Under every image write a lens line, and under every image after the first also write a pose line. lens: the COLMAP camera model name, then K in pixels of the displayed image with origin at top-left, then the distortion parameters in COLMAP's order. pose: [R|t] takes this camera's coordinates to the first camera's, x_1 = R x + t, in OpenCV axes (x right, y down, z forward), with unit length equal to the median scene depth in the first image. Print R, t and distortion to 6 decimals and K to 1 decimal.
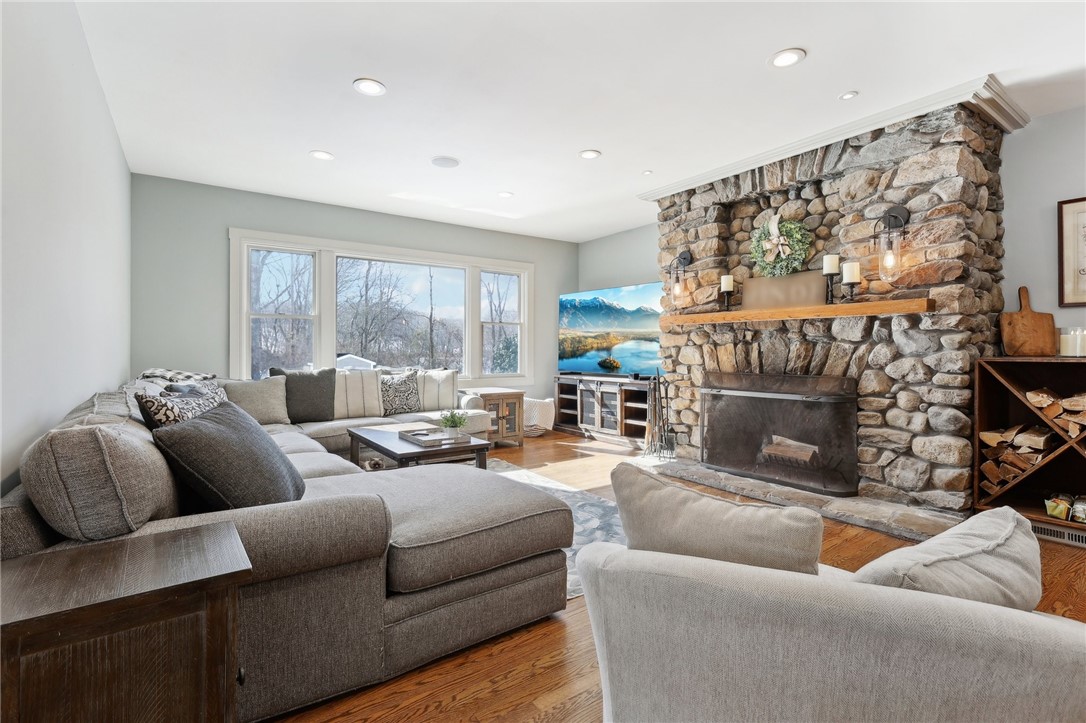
lens RADIAL K [[481.9, 0, 545.5], [0, 481.9, 354.0], [0, 0, 1]] dist [0.001045, 0.000183]
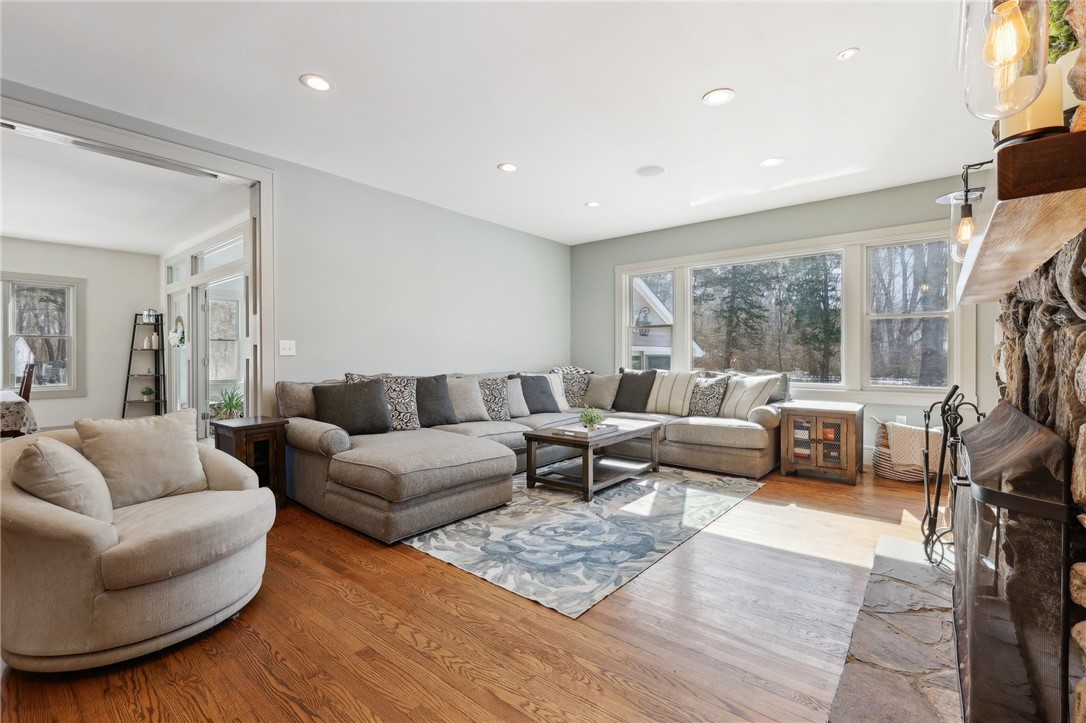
lens RADIAL K [[465.4, 0, 543.0], [0, 465.4, 361.5], [0, 0, 1]] dist [-0.000161, 0.000003]
pose [[0.290754, 0.012106, -0.956721, 0.579846], [-0.004125, 0.999927, 0.011399, -0.002118], [0.956789, 0.000633, 0.290783, 0.420165]]
